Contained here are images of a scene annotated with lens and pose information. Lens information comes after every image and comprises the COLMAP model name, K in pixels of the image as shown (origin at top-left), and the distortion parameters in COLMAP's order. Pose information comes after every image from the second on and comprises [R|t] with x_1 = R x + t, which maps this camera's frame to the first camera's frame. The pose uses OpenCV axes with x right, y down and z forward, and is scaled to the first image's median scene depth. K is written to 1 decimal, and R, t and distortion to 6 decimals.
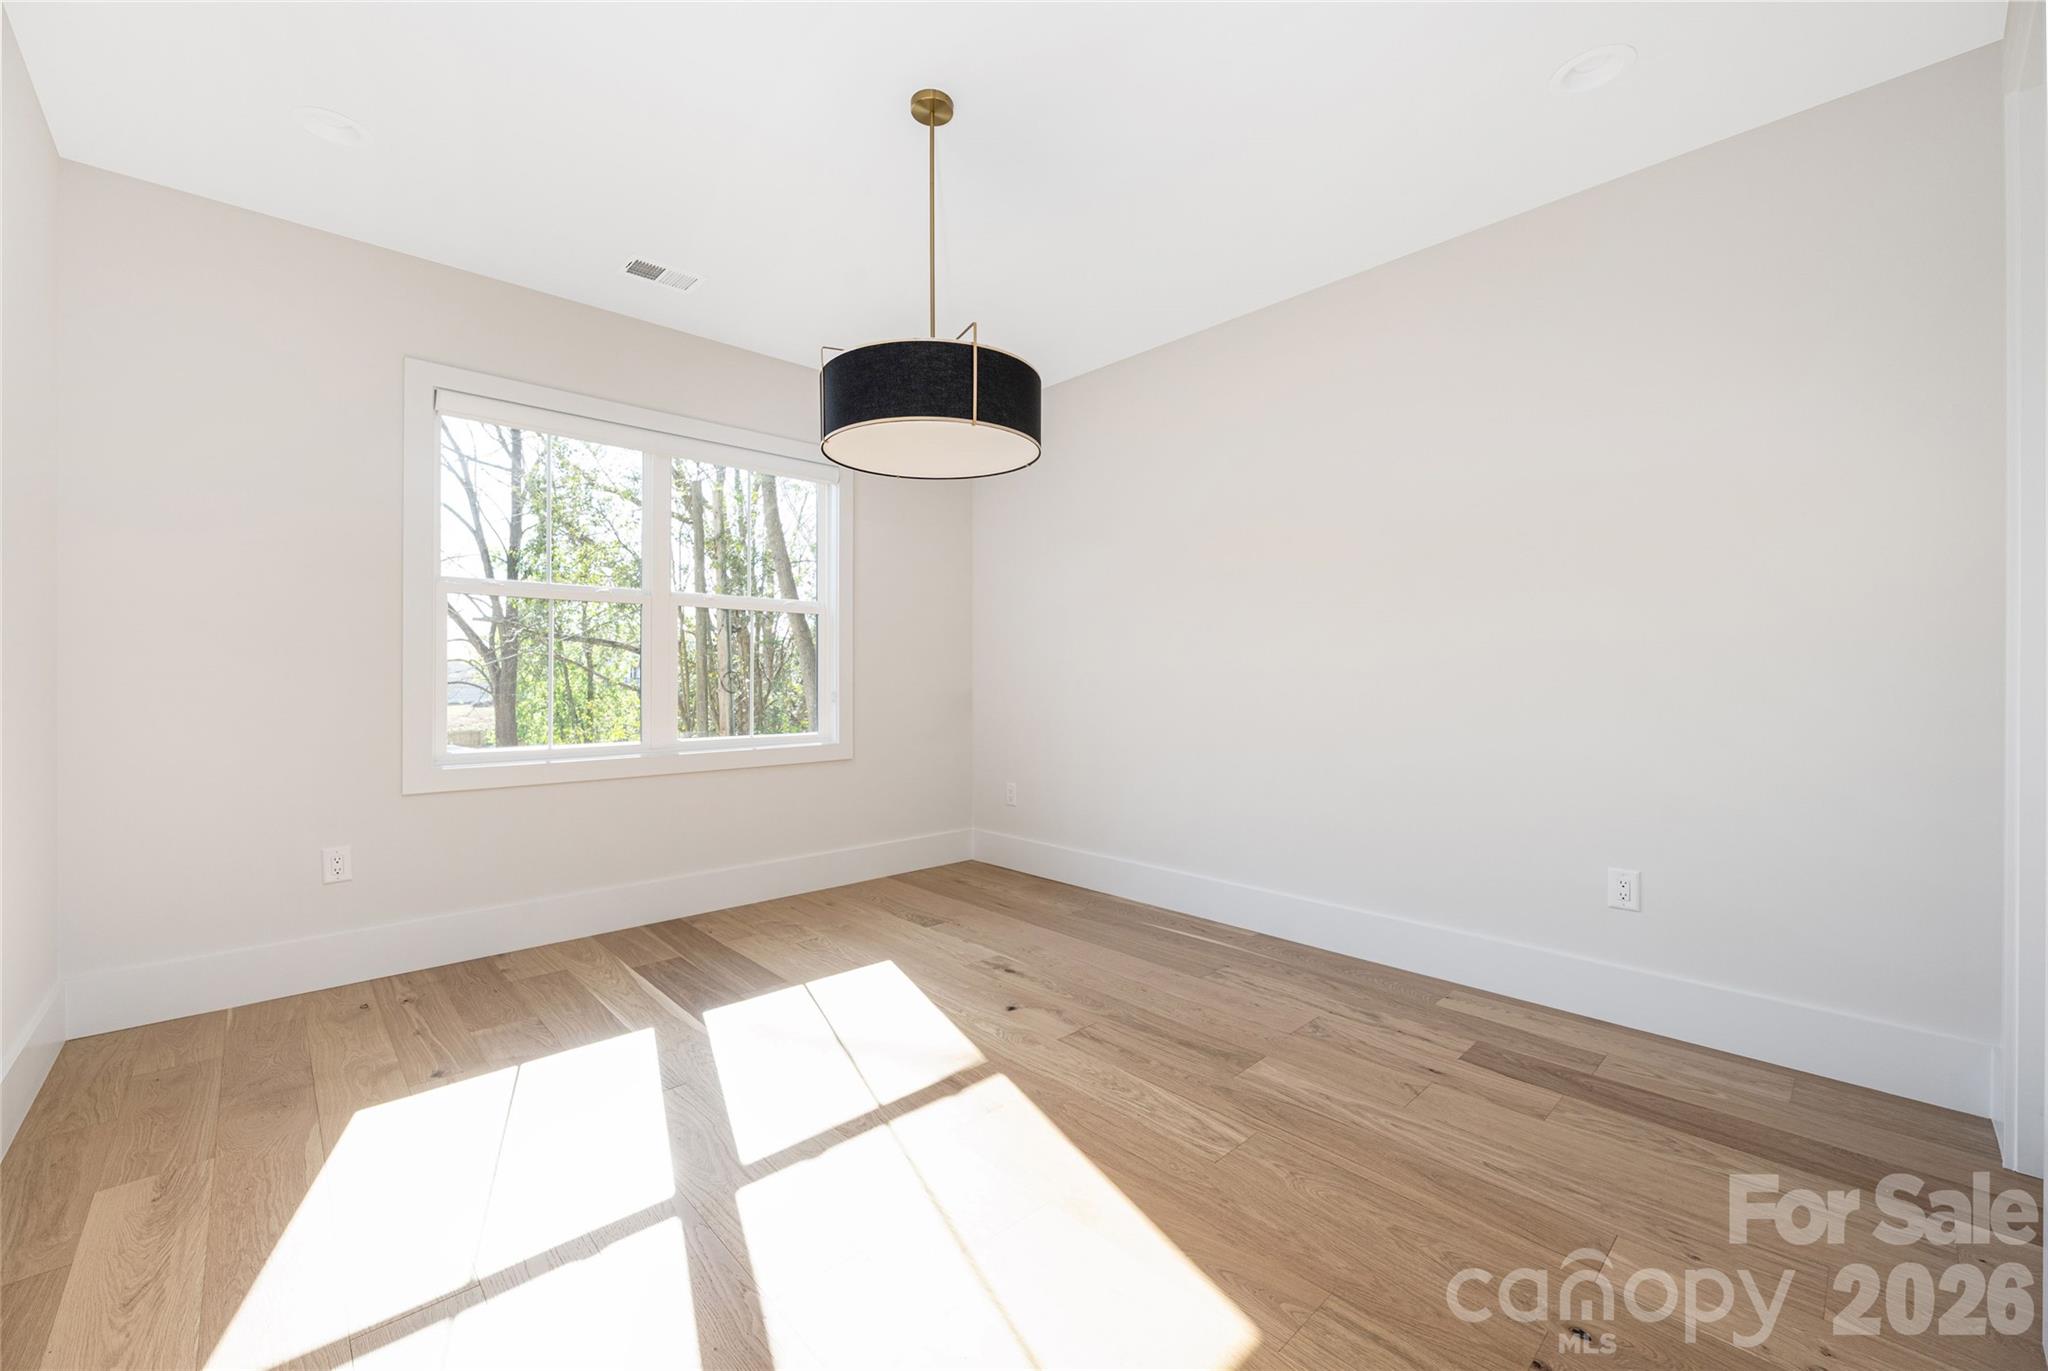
lens RADIAL K [[823.8, 0, 1021.8], [0, 823.8, 677.5], [0, 0, 1]] dist [-0.002565, -0.000278]
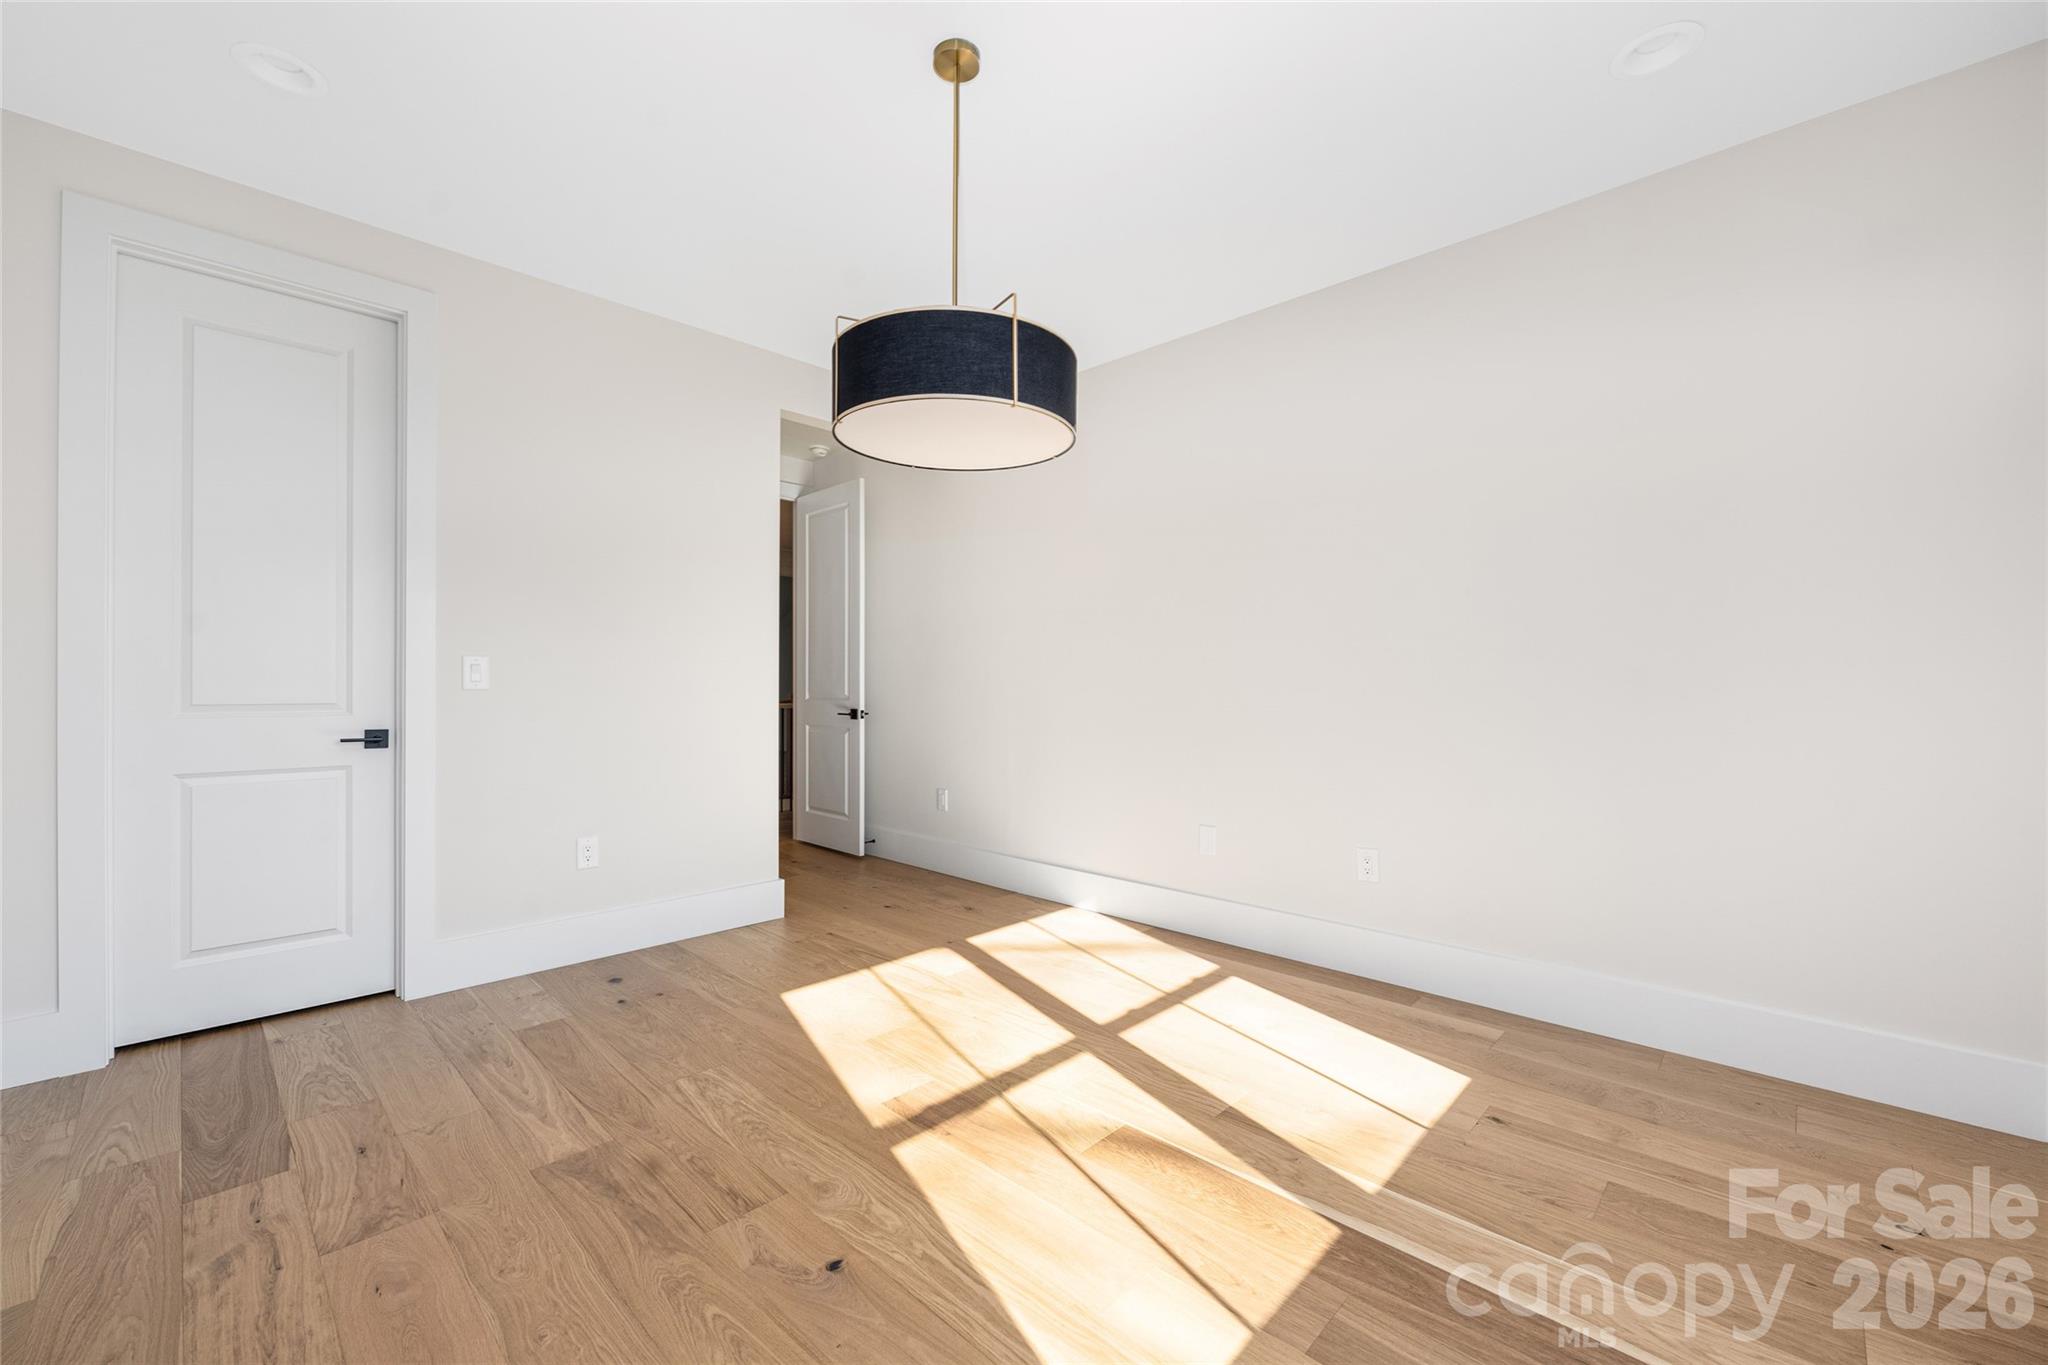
lens RADIAL K [[823.8, 0, 1026.5], [0, 823.8, 677.8], [0, 0, 1]] dist [-0.002565, -0.000278]
pose [[-0.998597, -0.003659, -0.052823, -0.140631], [-0.003995, 0.999972, 0.006268, -0.018067], [0.052799, 0.006470, -0.998584, 1.920543]]
